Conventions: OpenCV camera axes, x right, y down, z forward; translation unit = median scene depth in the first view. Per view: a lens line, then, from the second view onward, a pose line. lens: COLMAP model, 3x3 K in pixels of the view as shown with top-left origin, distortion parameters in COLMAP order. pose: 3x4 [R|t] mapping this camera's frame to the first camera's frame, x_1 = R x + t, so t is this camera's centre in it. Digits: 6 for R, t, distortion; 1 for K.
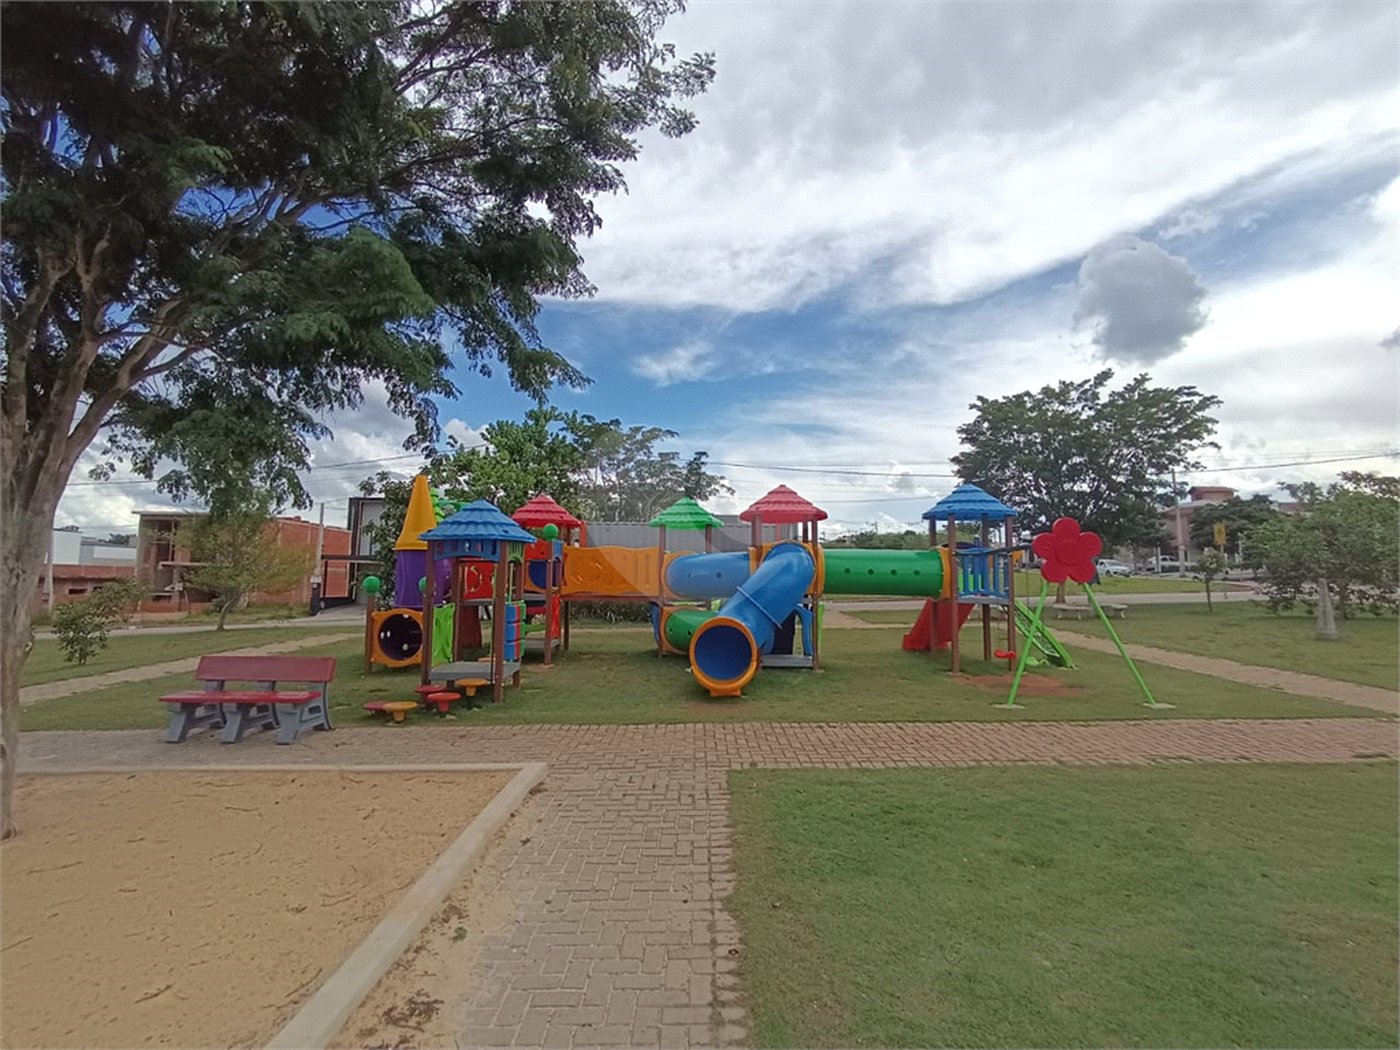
lens RADIAL K [[649.6, 0, 700.0], [0, 649.6, 525.0], [0, 0, 1]] dist [-0.000322, 0.001102]
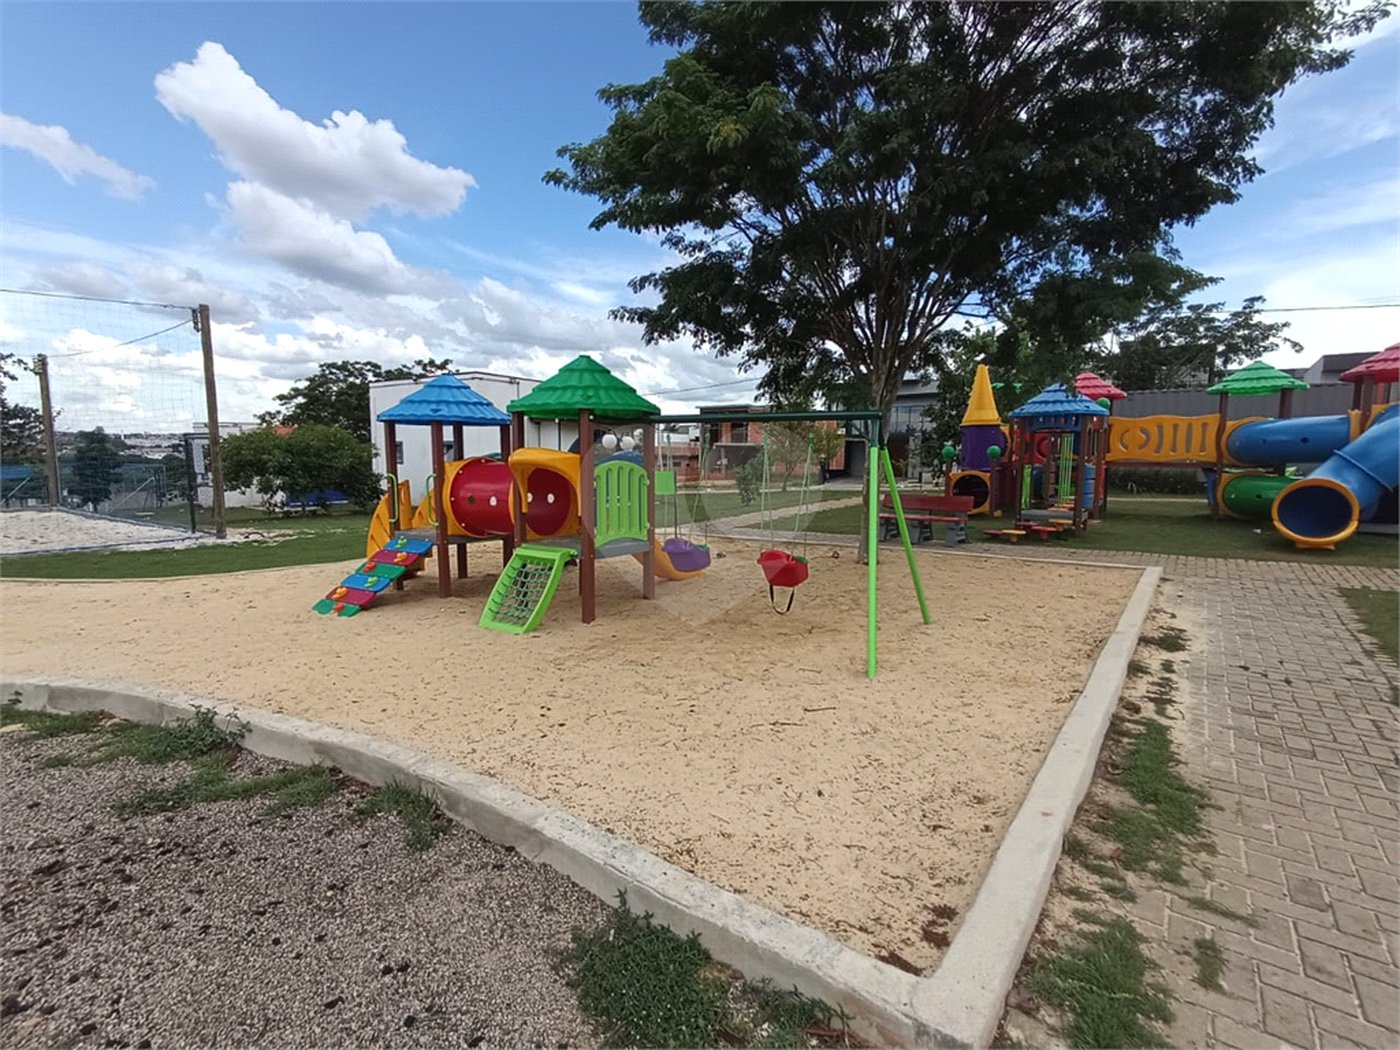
lens RADIAL K [[649.6, 0, 700.0], [0, 649.6, 525.0], [0, 0, 1]] dist [-0.000322, 0.001102]
pose [[0.786968, 0.060592, -0.614012, -0.067900], [0.055192, 0.984263, 0.167867, -0.011265], [0.614521, -0.165994, 0.771239, -0.302493]]
